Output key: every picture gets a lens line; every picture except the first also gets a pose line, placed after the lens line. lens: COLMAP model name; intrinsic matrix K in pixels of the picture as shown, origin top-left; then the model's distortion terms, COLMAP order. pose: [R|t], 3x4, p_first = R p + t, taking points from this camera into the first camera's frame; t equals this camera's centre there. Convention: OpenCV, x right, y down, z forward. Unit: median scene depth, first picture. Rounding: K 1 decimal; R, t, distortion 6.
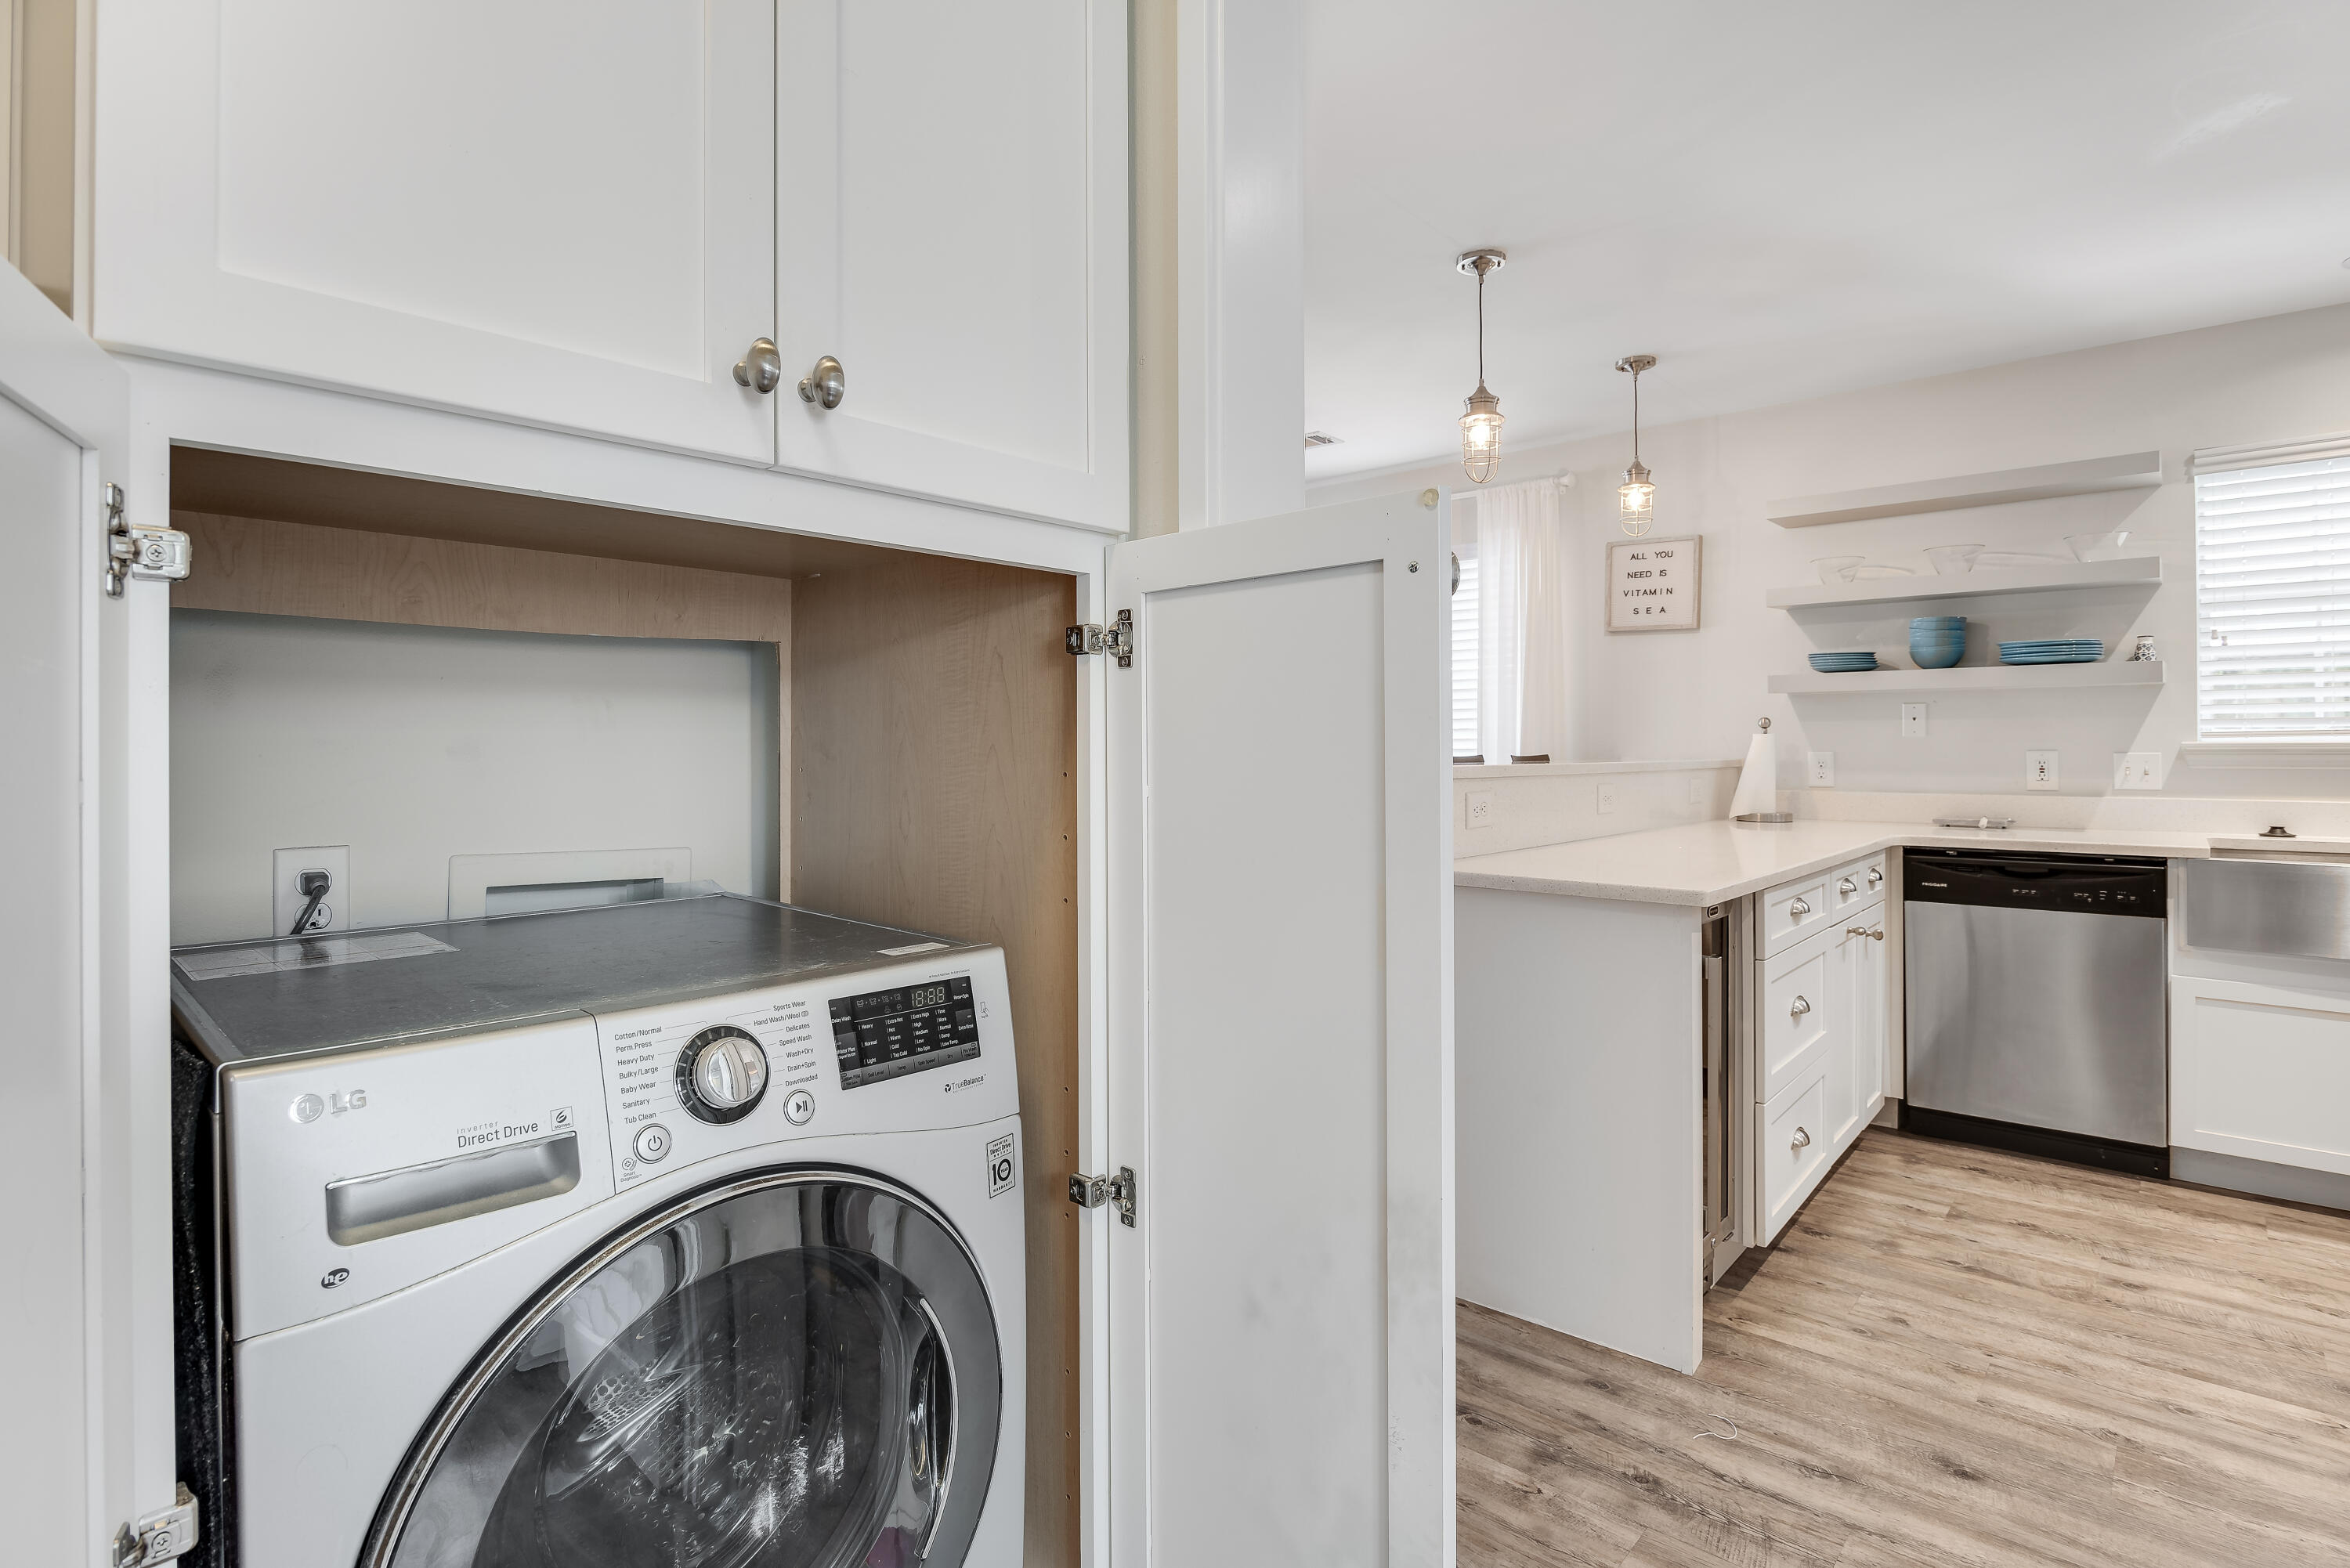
lens RADIAL K [[1170.4, 0, 1171.1], [0, 1170.4, 748.0], [0, 0, 1]] dist [-0.005393, -0.001366]
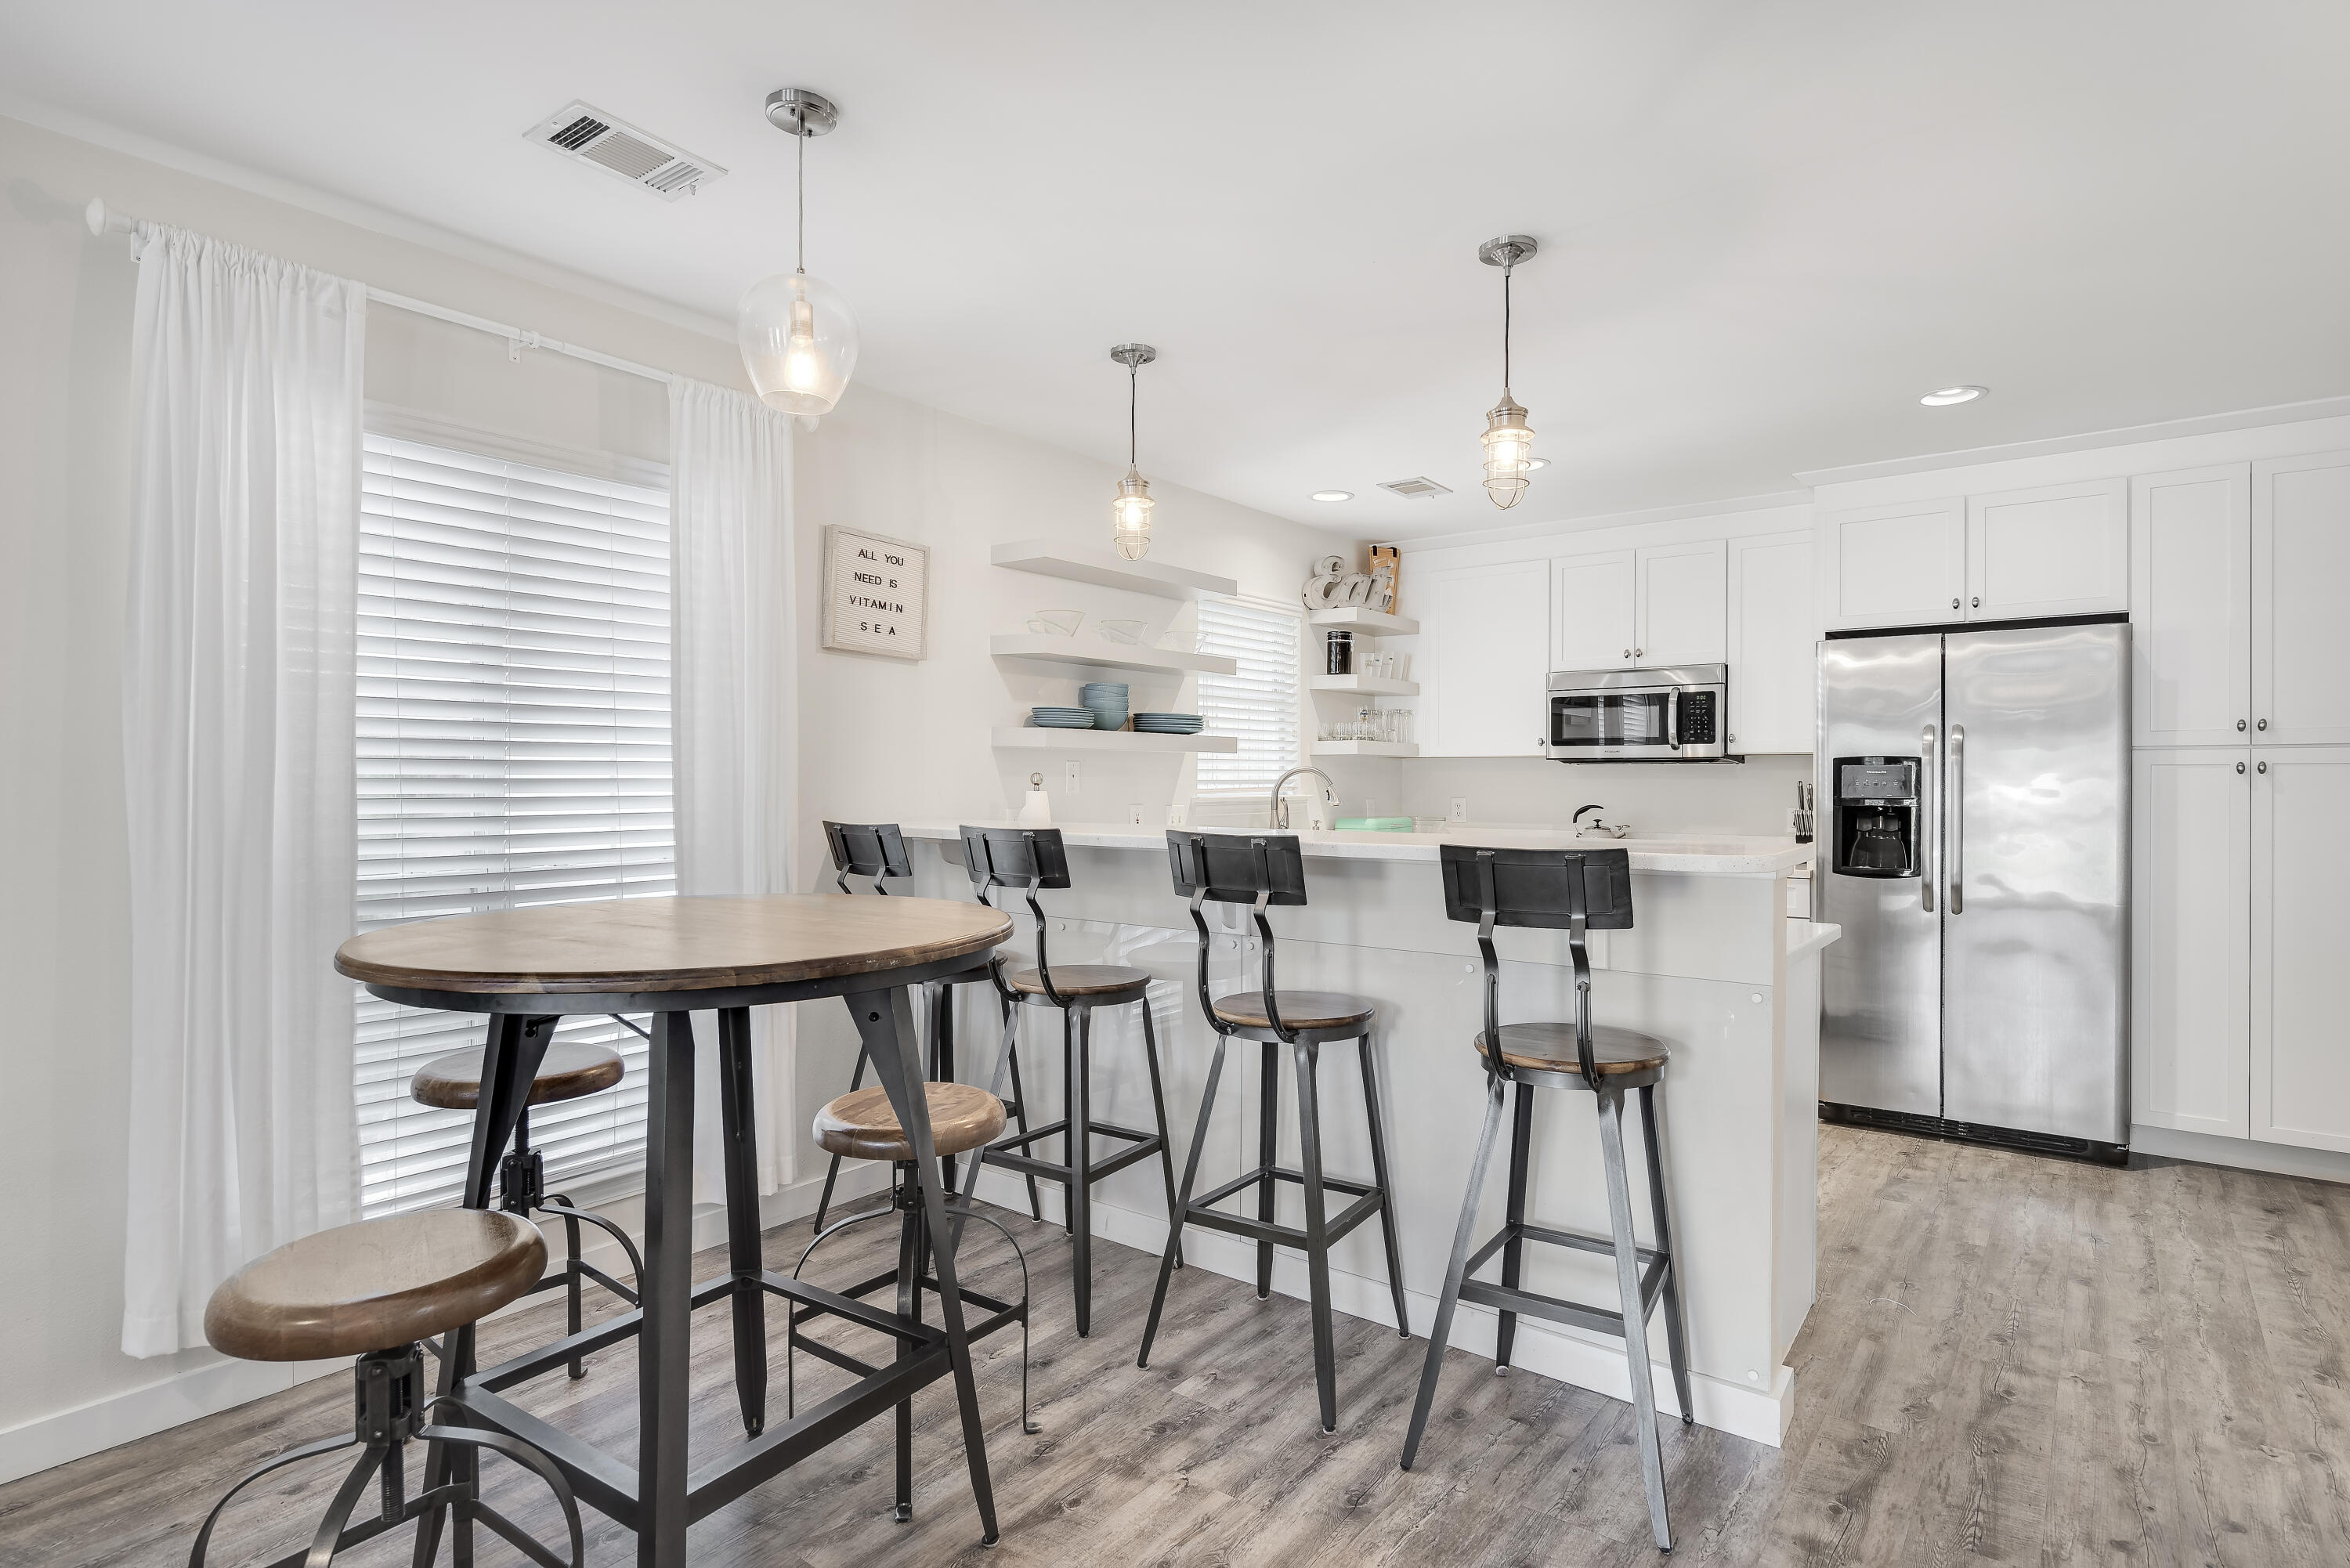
lens RADIAL K [[1204.1, 0, 1200.6], [0, 1204.1, 785.3], [0, 0, 1]] dist [0.000937, -0.000081]
pose [[-0.079683, -0.002239, 0.996818, -0.512978], [-0.001119, 0.999997, 0.002157, -0.022008], [-0.996820, -0.000943, -0.079686, 1.108494]]
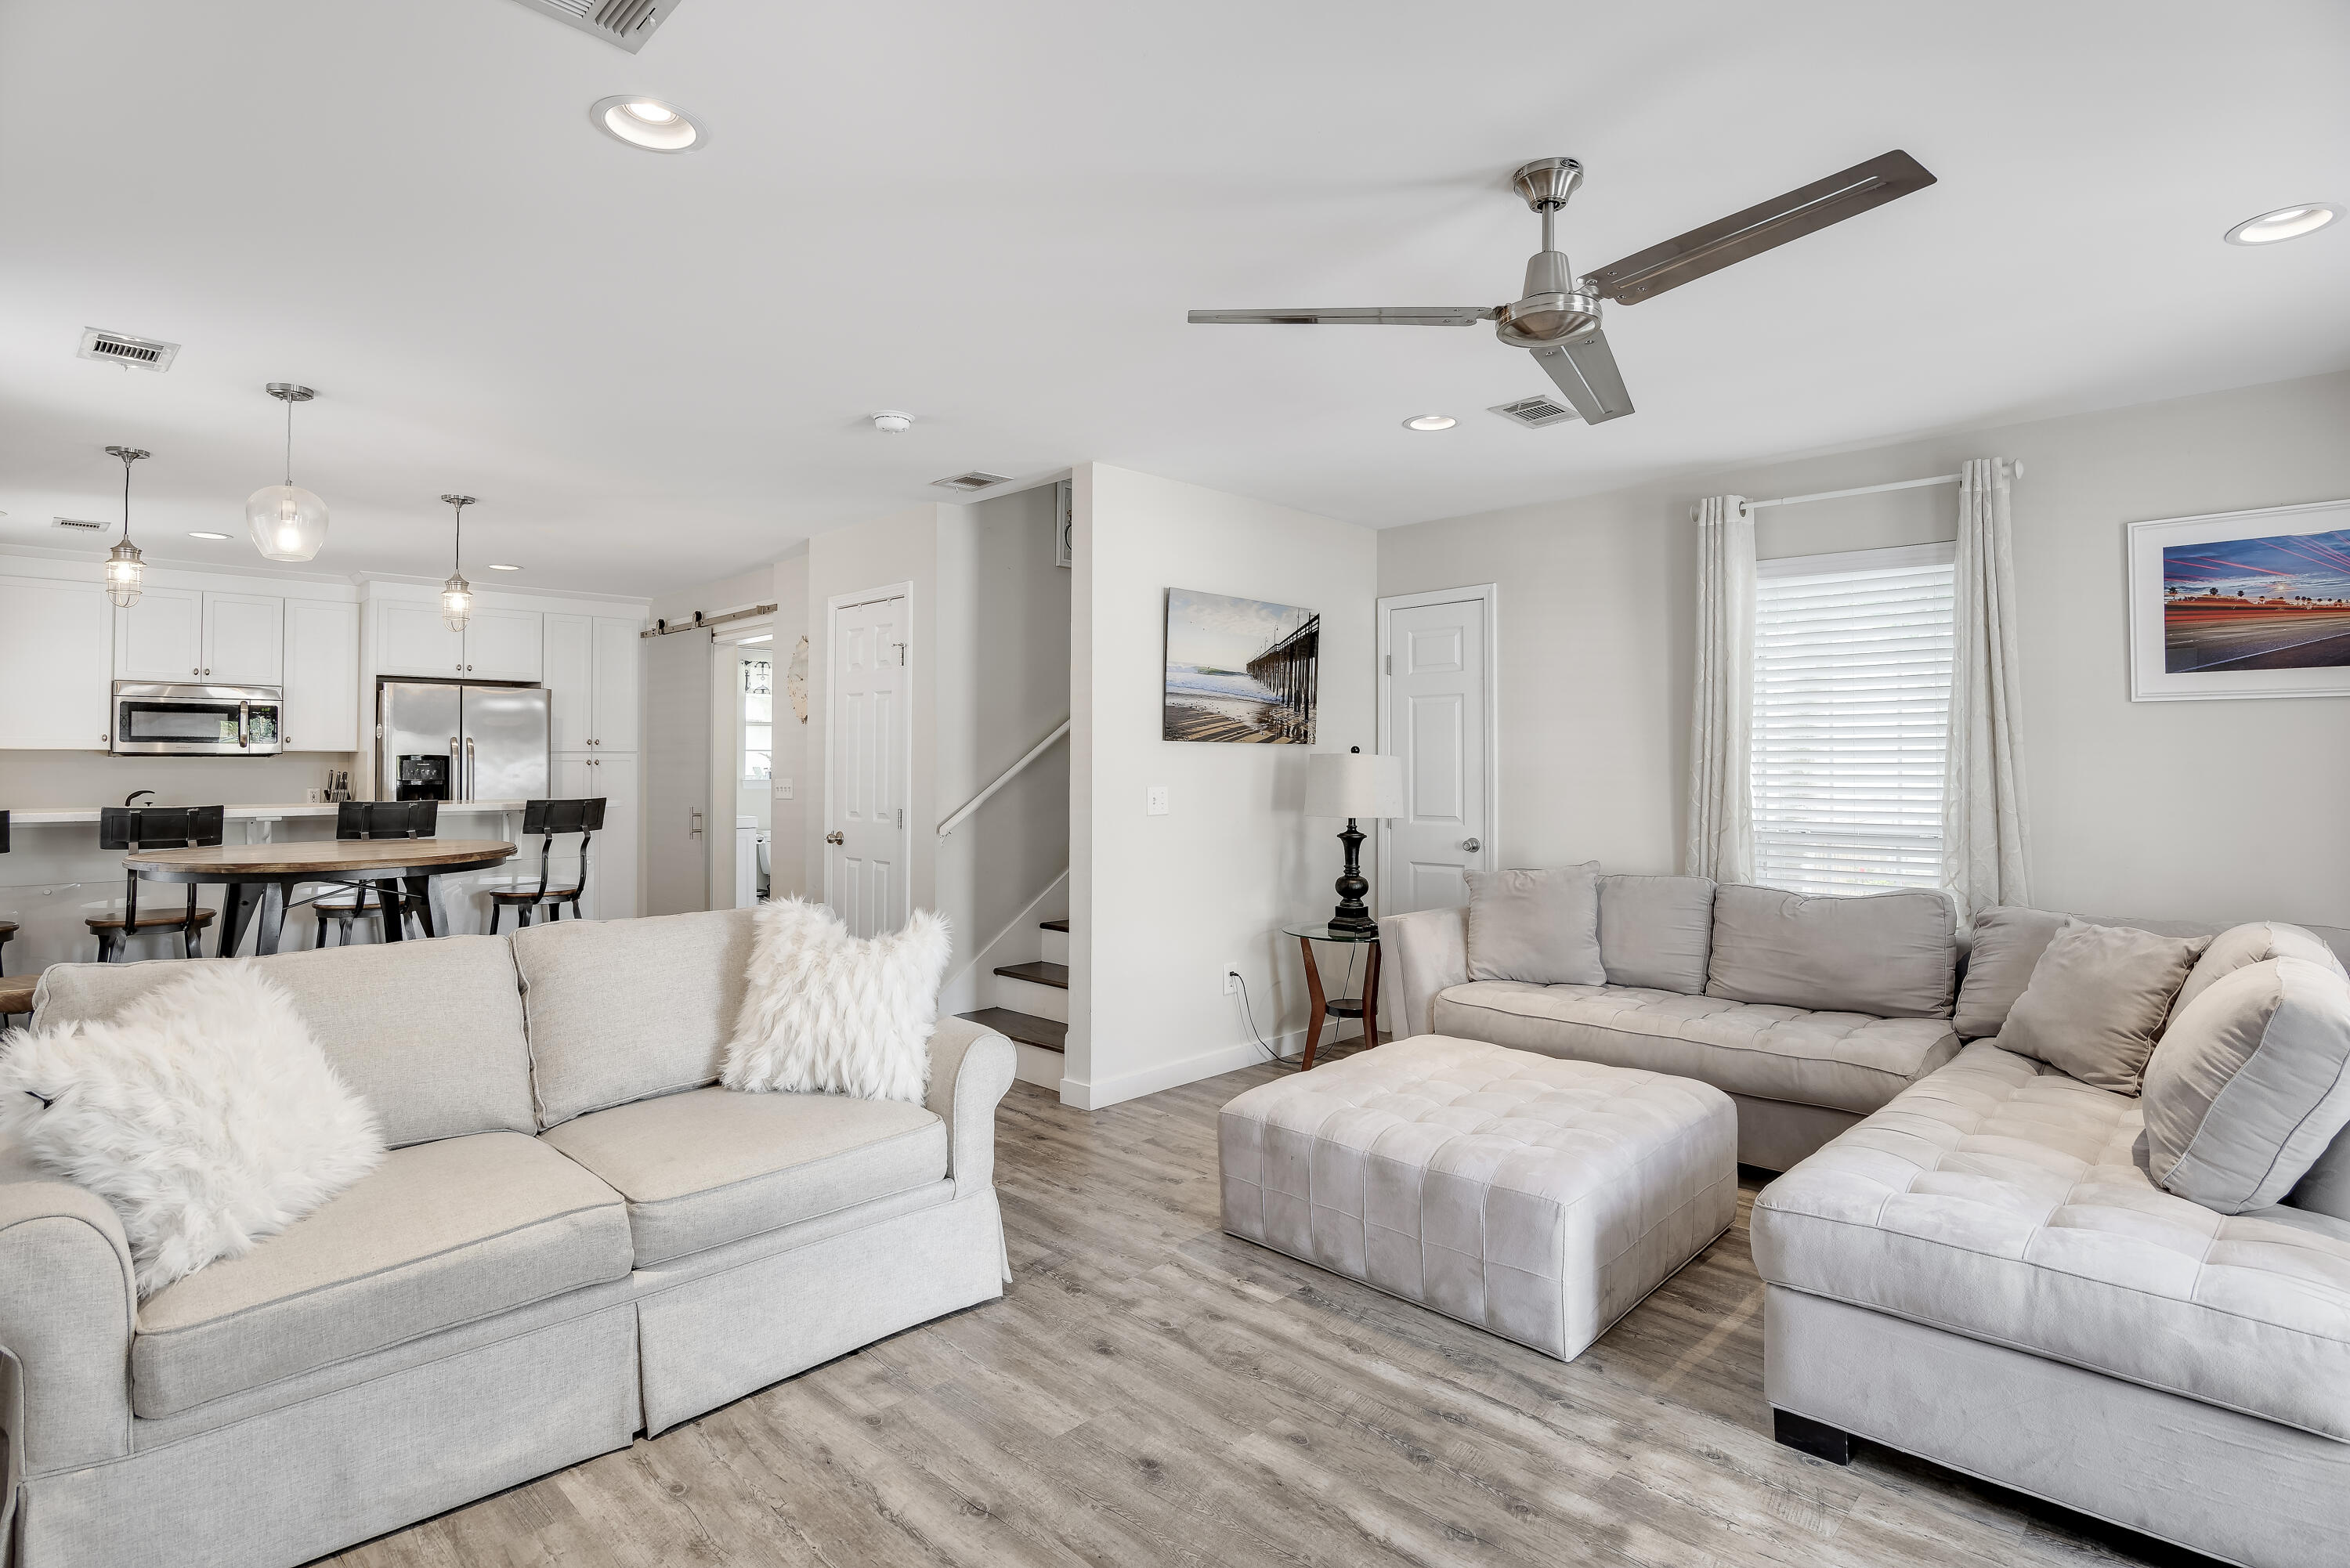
lens RADIAL K [[1173.8, 0, 1188.9], [0, 1173.8, 751.7], [0, 0, 1]] dist [-0.018686, 0.000358]
pose [[-0.998940, 0.003975, 0.045870, -0.727920], [0.003404, 0.999916, -0.012507, -0.026466], [-0.045915, -0.012337, -0.998869, 2.217298]]
